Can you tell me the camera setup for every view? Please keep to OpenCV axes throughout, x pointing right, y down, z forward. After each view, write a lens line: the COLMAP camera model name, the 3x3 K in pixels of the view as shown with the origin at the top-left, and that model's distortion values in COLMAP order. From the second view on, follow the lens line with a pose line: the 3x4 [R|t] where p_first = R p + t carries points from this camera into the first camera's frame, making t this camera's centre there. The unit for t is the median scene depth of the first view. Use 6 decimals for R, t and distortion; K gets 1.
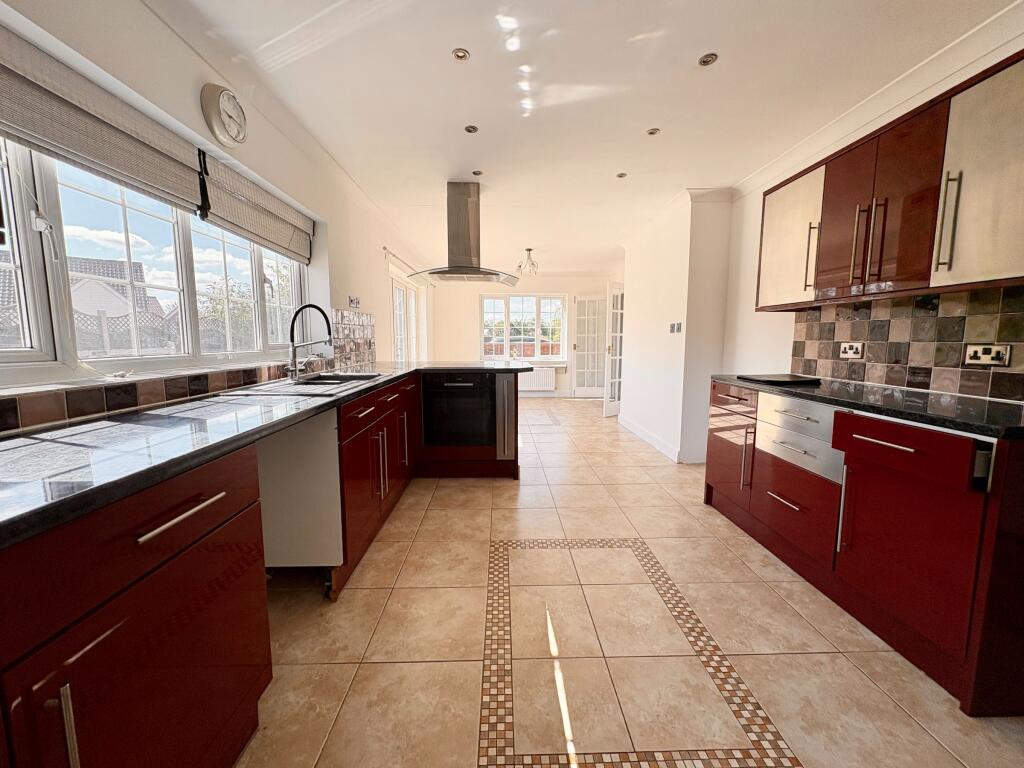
lens RADIAL K [[407.6, 0, 512.9], [0, 407.6, 384.9], [0, 0, 1]] dist [0.001556, 0.000196]
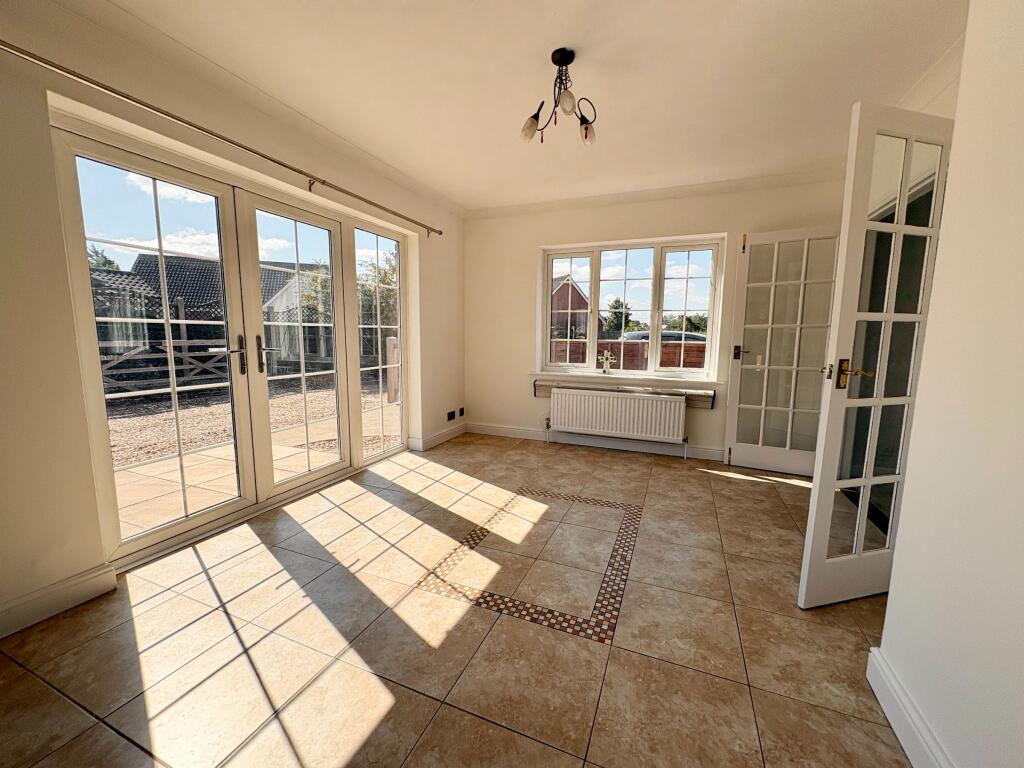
lens RADIAL K [[407.6, 0, 503.8], [0, 407.6, 385.5], [0, 0, 1]] dist [0.001556, 0.000196]
pose [[0.908763, 0.061802, -0.412711, 0.054253], [-0.057764, 0.998082, 0.022266, -0.027151], [0.413296, 0.003605, 0.910590, 0.251411]]
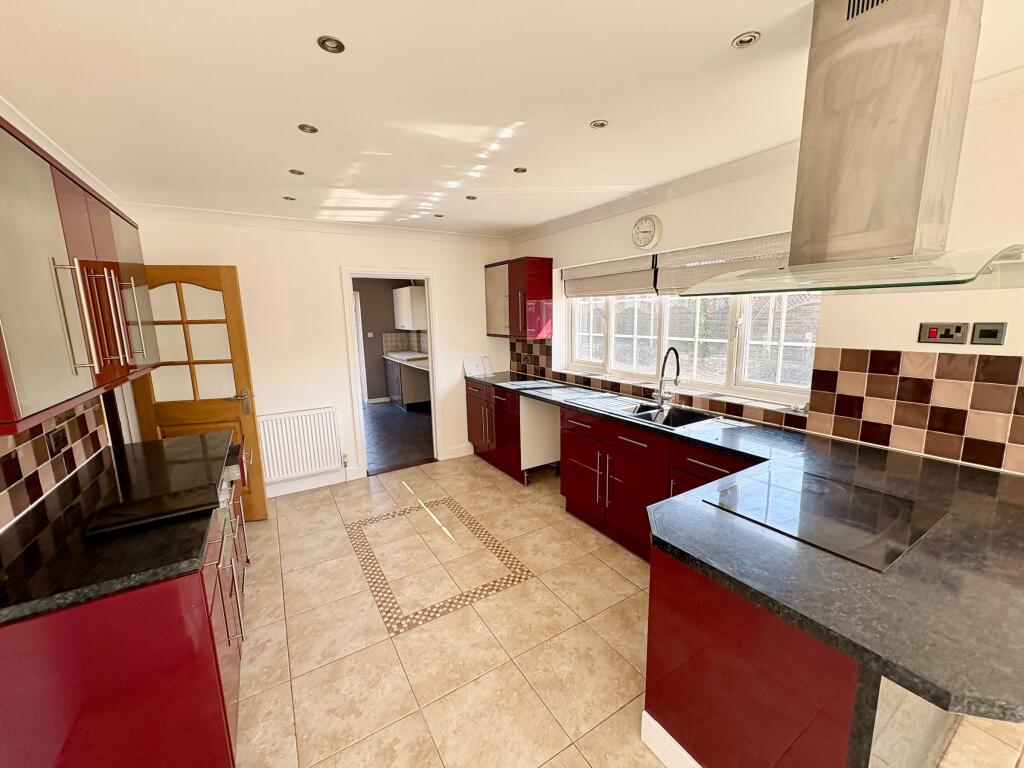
lens RADIAL K [[407.6, 0, 513.2], [0, 407.6, 384.3], [0, 0, 1]] dist [0.001556, 0.000196]
pose [[-0.866644, 0.099939, -0.488816, 0.650251], [-0.038171, 0.963580, 0.264681, -0.528248], [0.497465, 0.248042, -0.831266, 2.422090]]
